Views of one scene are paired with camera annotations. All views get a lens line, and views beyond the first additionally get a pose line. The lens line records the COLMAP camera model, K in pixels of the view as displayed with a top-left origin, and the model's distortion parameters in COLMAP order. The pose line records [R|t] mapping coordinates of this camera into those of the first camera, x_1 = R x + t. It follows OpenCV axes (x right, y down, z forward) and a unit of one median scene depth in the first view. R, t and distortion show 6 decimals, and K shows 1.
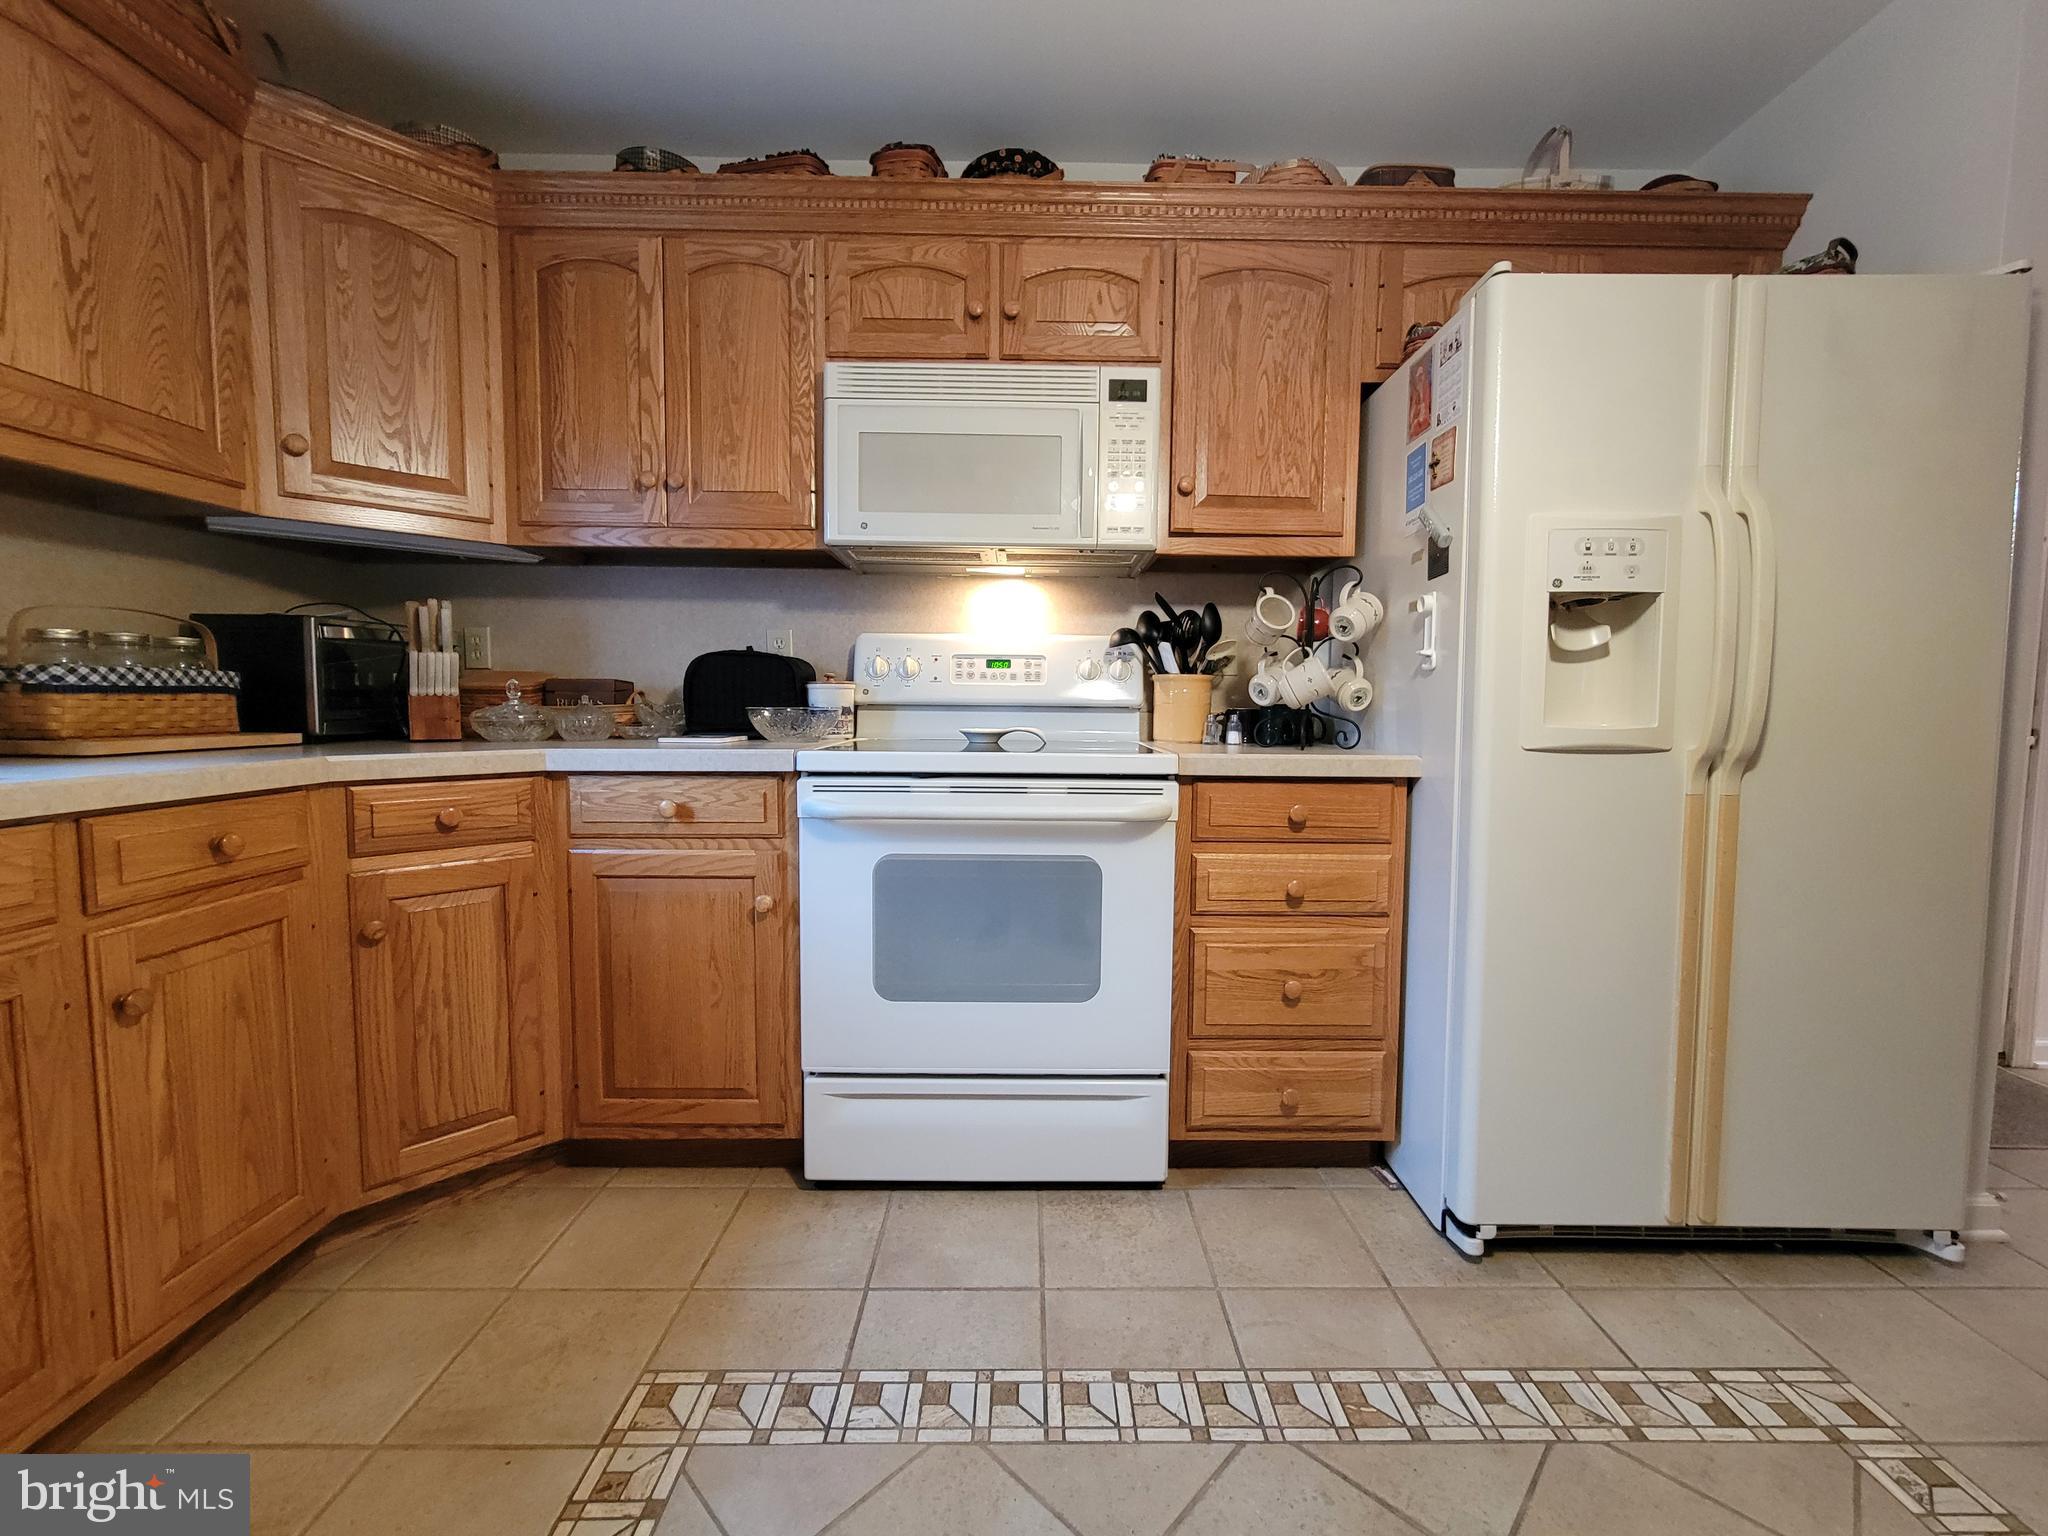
lens RADIAL K [[835.0, 0, 1030.9], [0, 835.0, 755.7], [0, 0, 1]] dist [-0.001709, 0.000557]
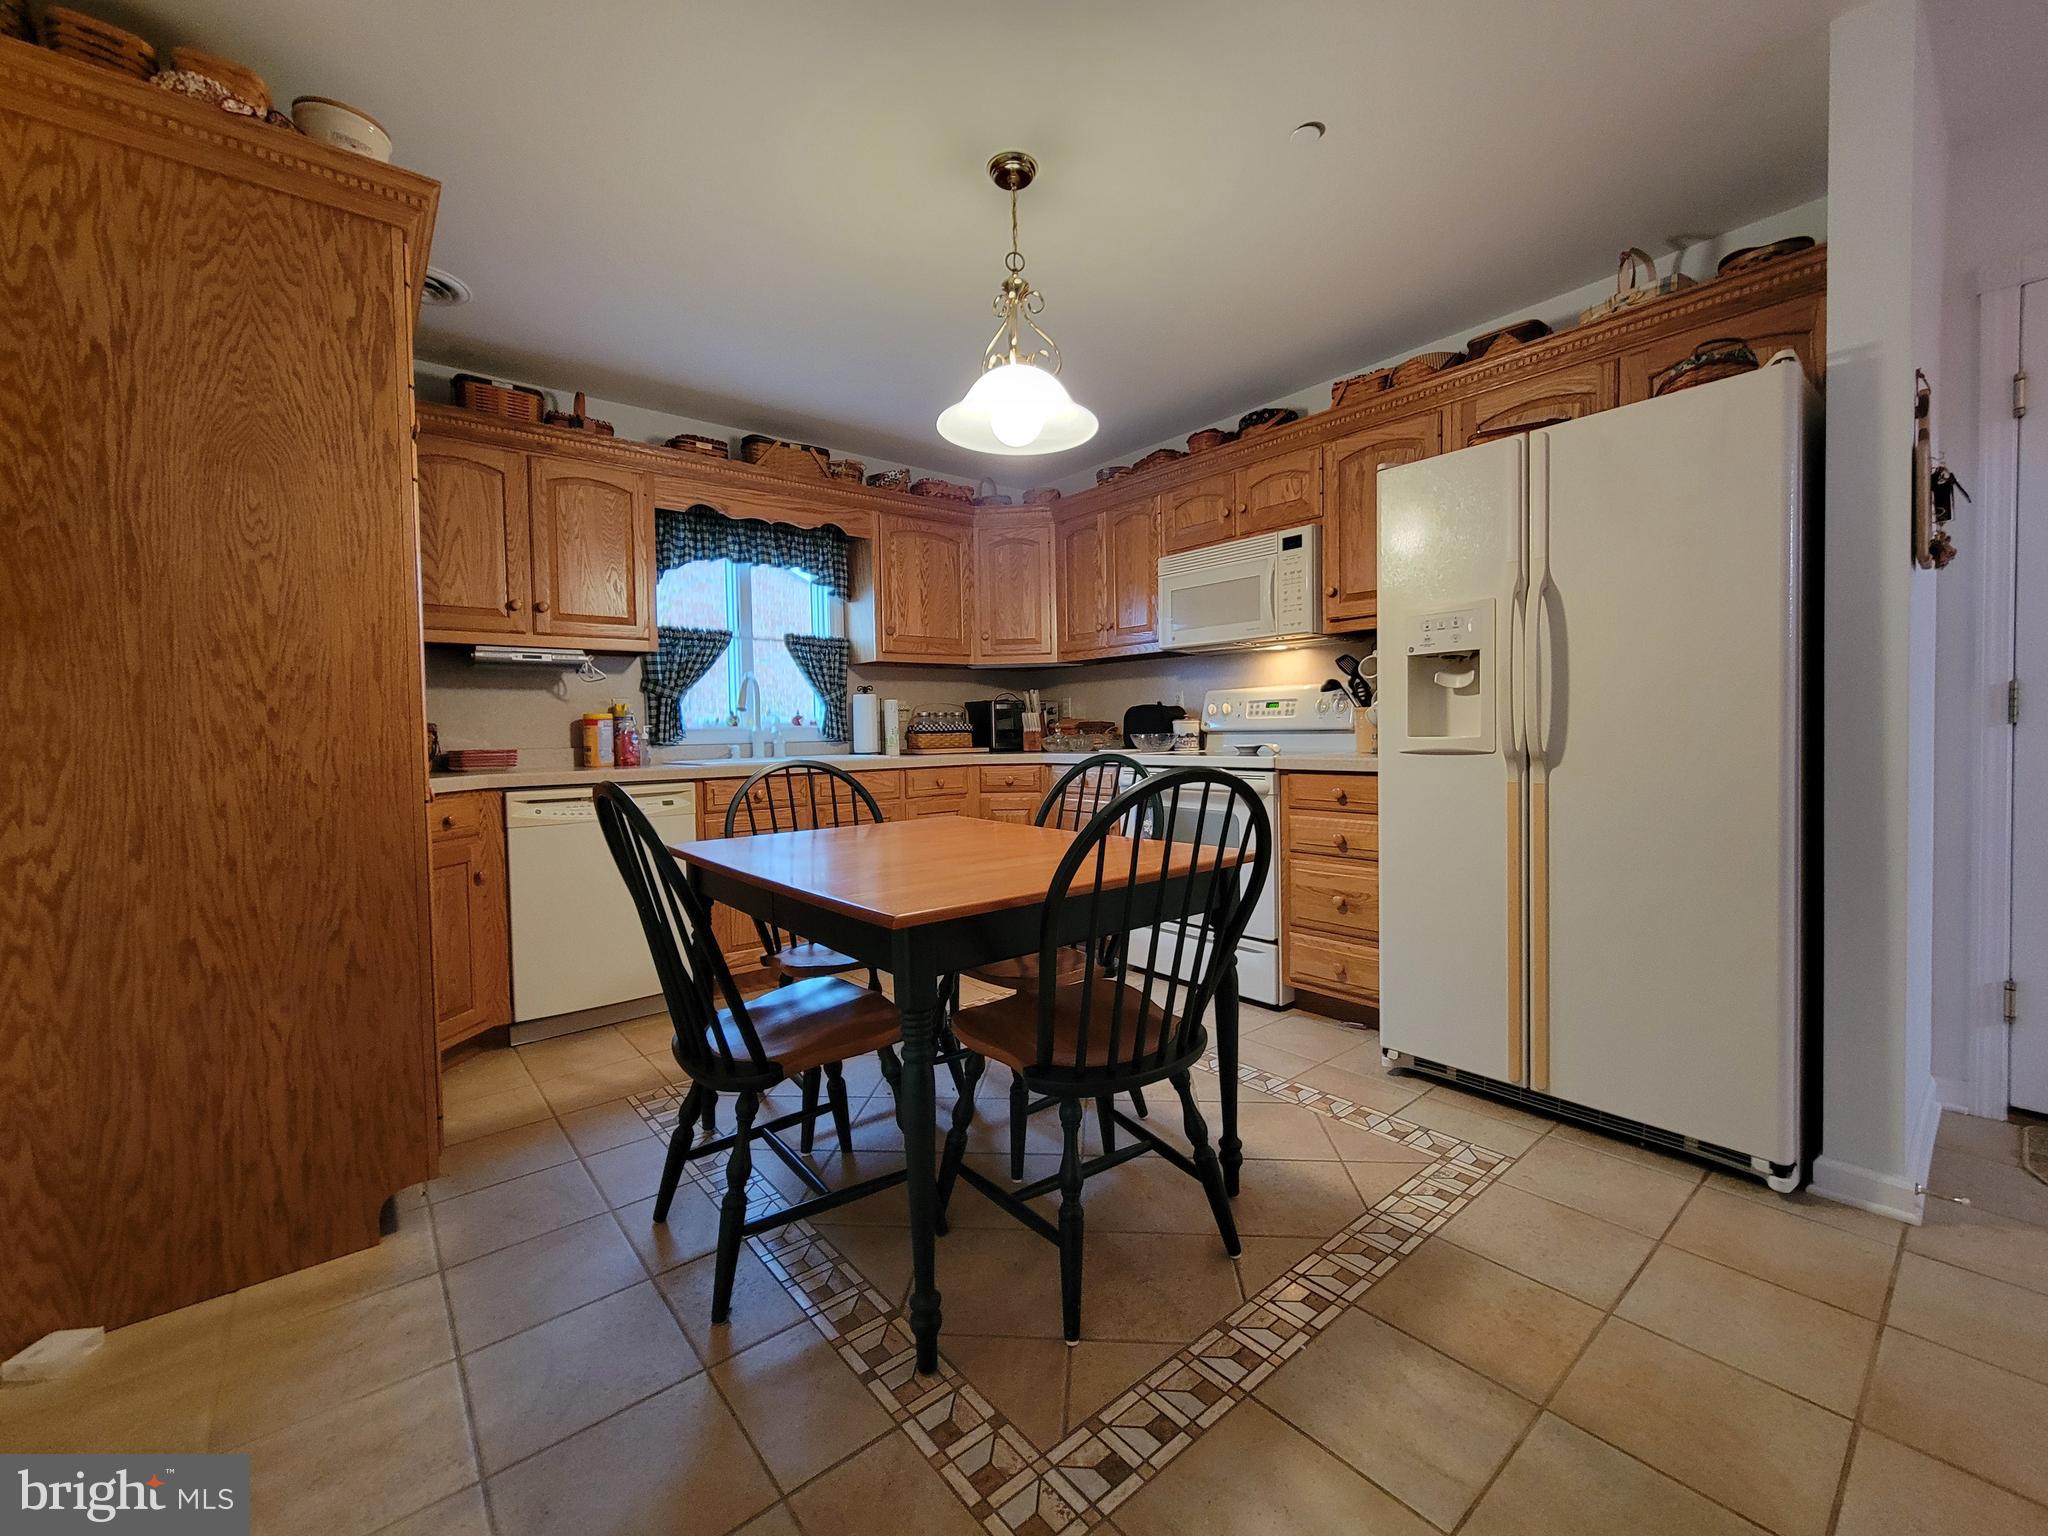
lens RADIAL K [[835.0, 0, 1030.1], [0, 835.0, 760.7], [0, 0, 1]] dist [-0.001709, 0.000557]
pose [[0.628656, 0.007458, -0.777648, 1.177910], [-0.028375, 0.999508, -0.013353, 0.042915], [0.777166, 0.030460, 0.628558, -0.490828]]
